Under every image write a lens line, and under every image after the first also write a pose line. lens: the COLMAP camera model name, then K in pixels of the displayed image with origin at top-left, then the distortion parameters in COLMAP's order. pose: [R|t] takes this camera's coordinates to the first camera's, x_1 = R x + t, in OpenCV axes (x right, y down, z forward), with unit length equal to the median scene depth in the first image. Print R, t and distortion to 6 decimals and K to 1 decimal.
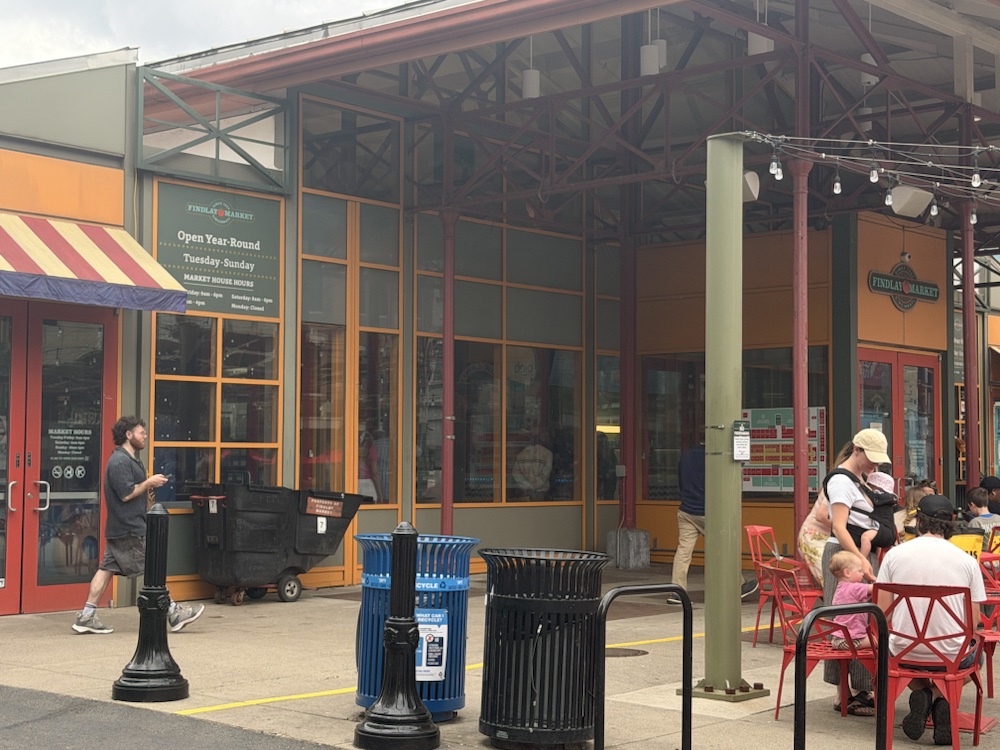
lens RADIAL K [[1640.0, 0, 500.0], [0, 1640.0, 375.0], [0, 0, 1]] dist [0.153234, -0.000639]
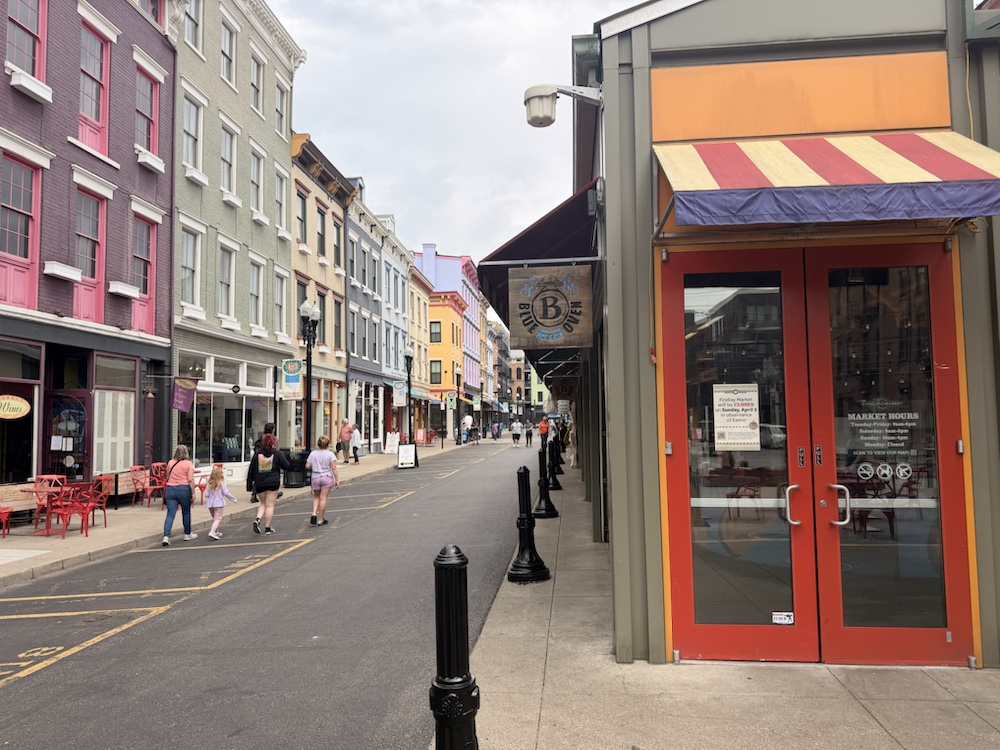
lens RADIAL K [[721.8, 0, 481.4], [0, 721.8, 378.1], [0, 0, 1]] dist [0.003359, -0.005311]
pose [[0.575487, -0.064079, -0.815296, -0.112919], [0.062029, 0.997474, -0.034614, 0.019750], [0.815455, -0.030652, 0.578008, 0.759437]]
